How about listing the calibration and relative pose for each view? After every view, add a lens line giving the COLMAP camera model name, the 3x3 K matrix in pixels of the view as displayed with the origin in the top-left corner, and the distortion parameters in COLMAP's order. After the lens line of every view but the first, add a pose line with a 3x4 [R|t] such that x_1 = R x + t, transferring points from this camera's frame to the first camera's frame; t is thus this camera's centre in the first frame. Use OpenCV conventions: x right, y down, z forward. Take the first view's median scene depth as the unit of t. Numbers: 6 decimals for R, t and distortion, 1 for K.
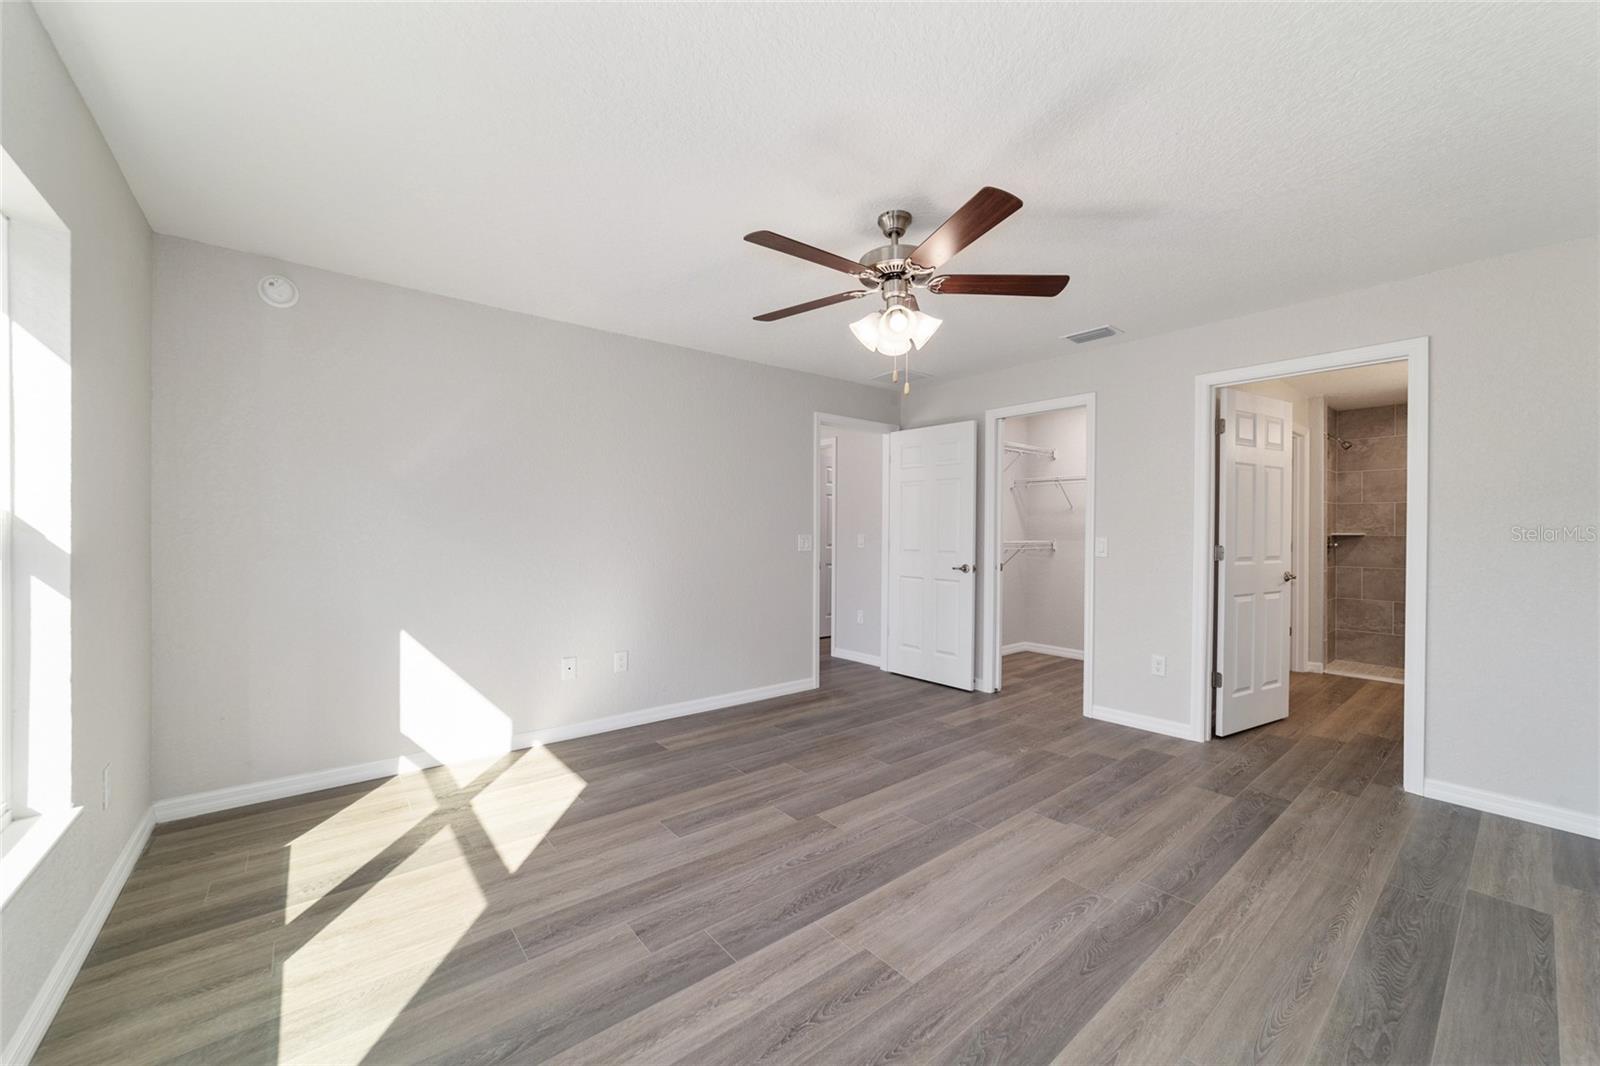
lens RADIAL K [[611.0, 0, 795.3], [0, 611.0, 528.8], [0, 0, 1]] dist [-0.019205, 0.008801]
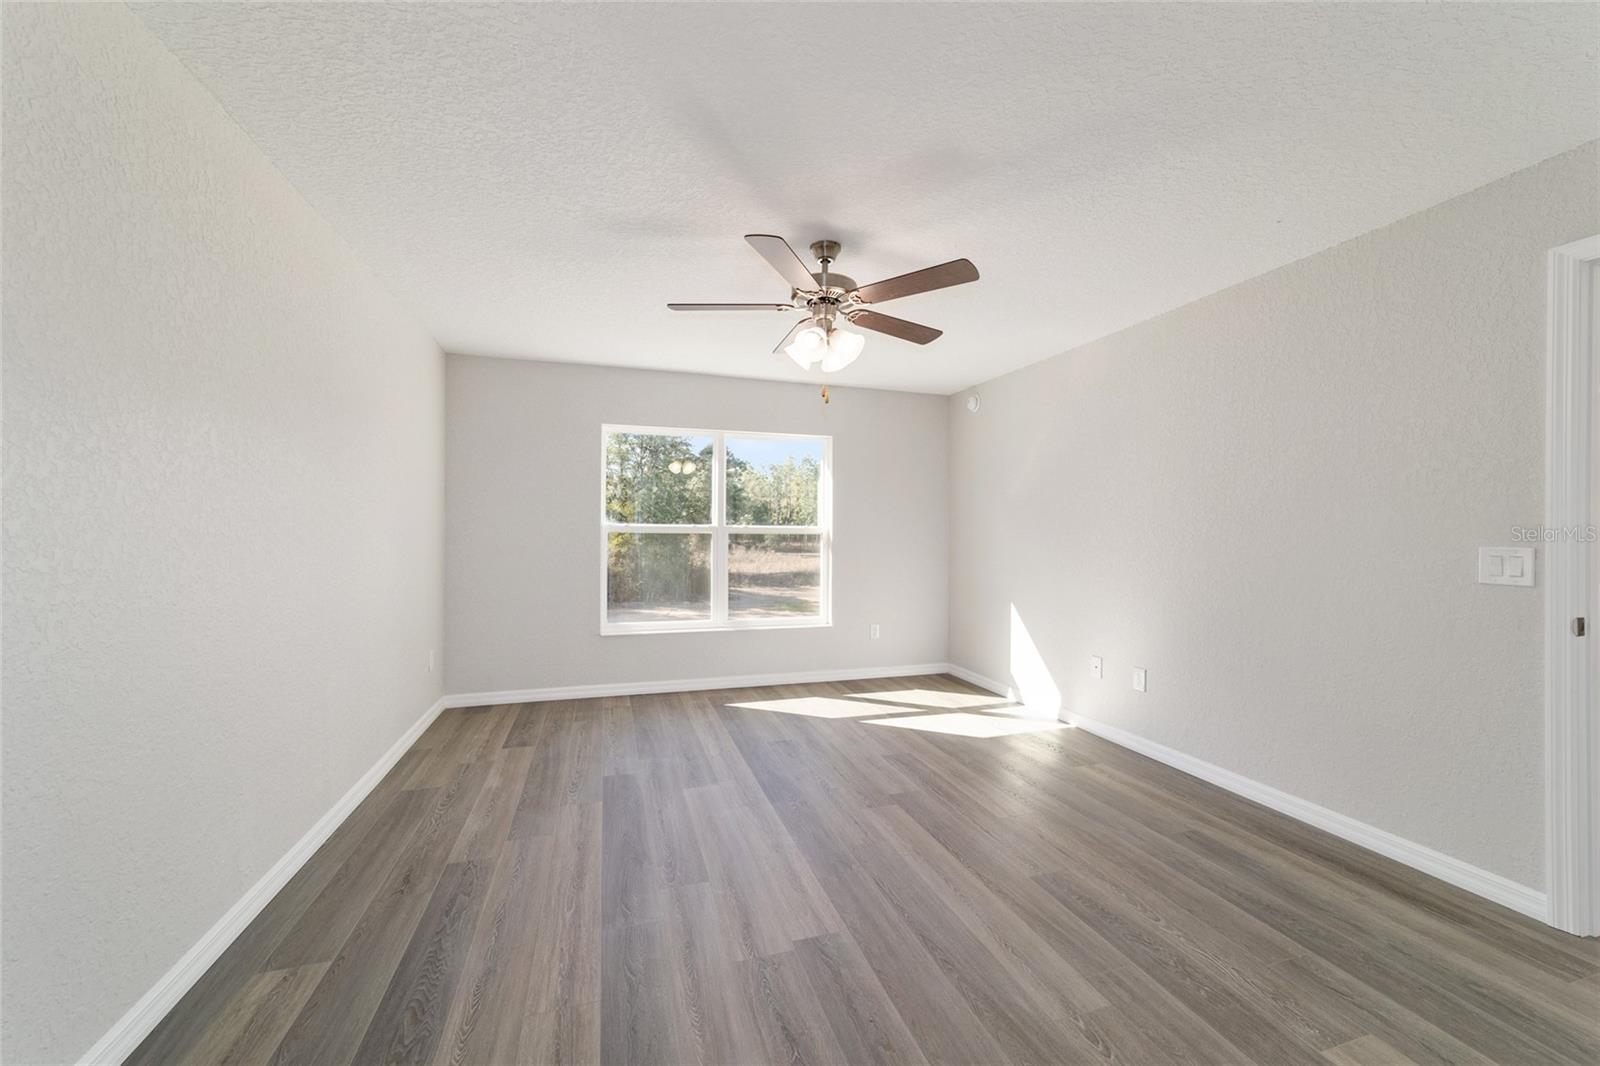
lens RADIAL K [[611.0, 0, 795.3], [0, 611.0, 528.8], [0, 0, 1]] dist [-0.019205, 0.008801]
pose [[-0.370479, -0.012108, -0.928762, 1.271490], [-0.006047, 0.999925, -0.010623, 0.008911], [0.928821, 0.001681, -0.370525, 1.444523]]
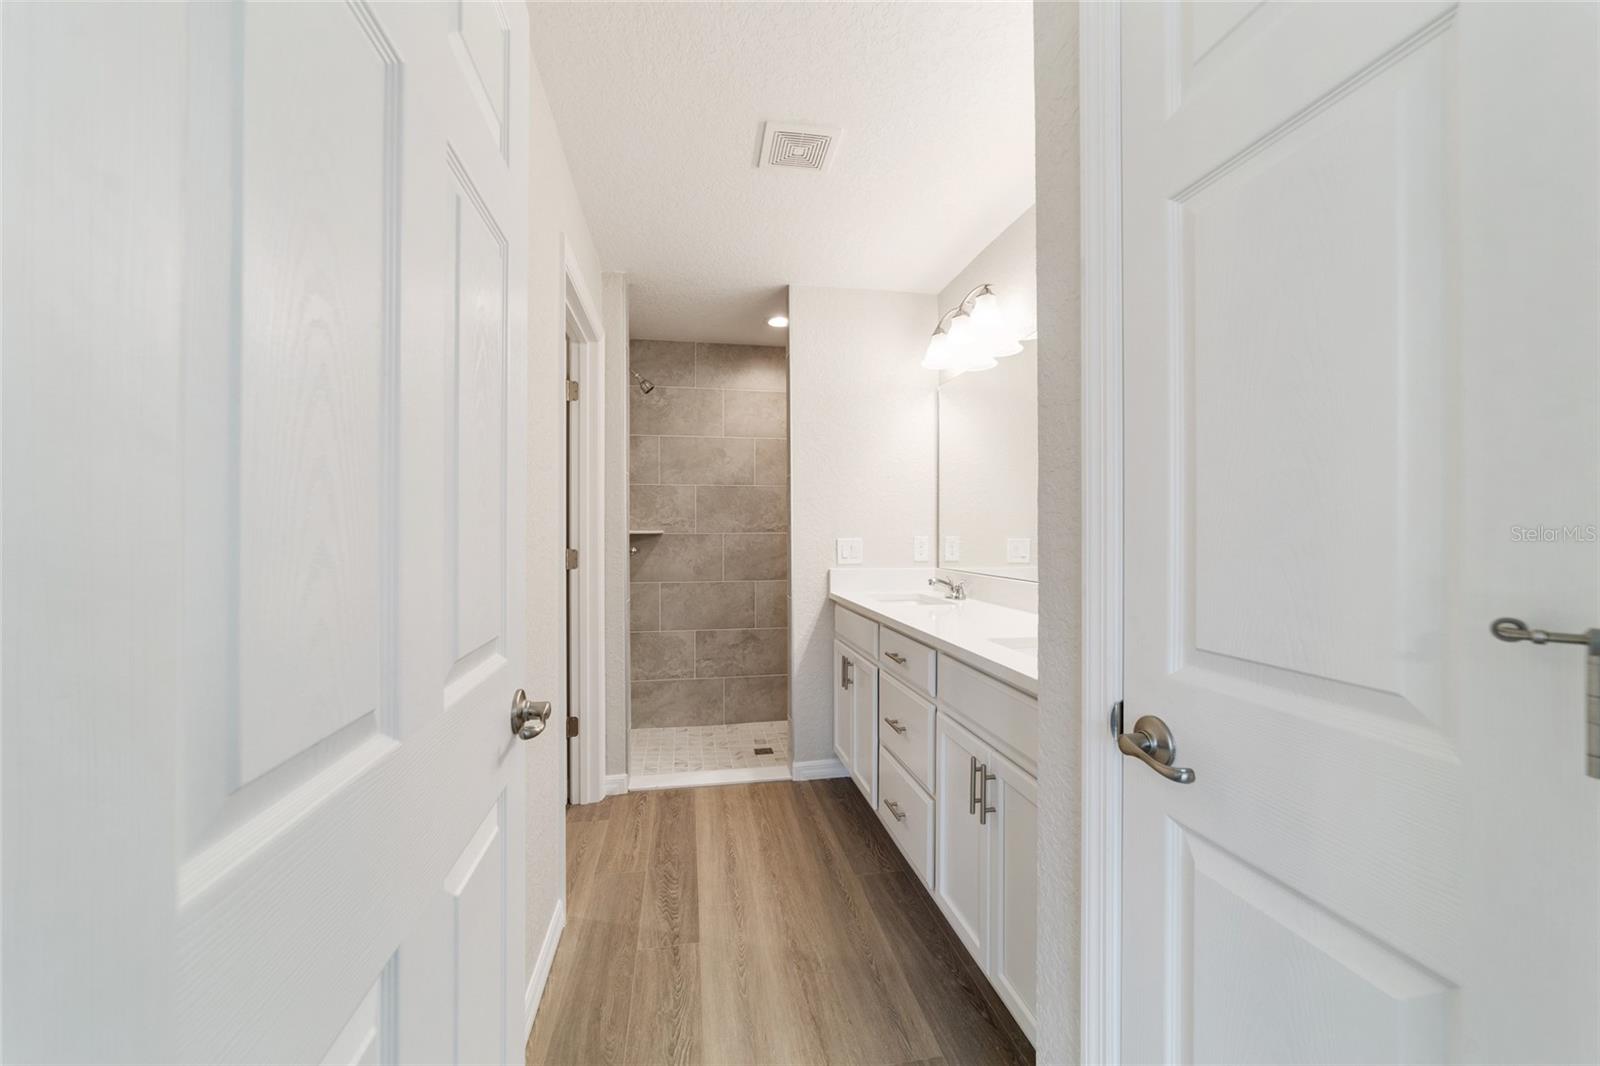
lens RADIAL K [[611.0, 0, 795.3], [0, 611.0, 528.8], [0, 0, 1]] dist [-0.019205, 0.008801]
pose [[0.480715, -0.007556, 0.876844, 0.221543], [0.003915, 0.999971, 0.006471, 0.000842], [-0.876868, 0.000322, 0.480731, 0.286488]]
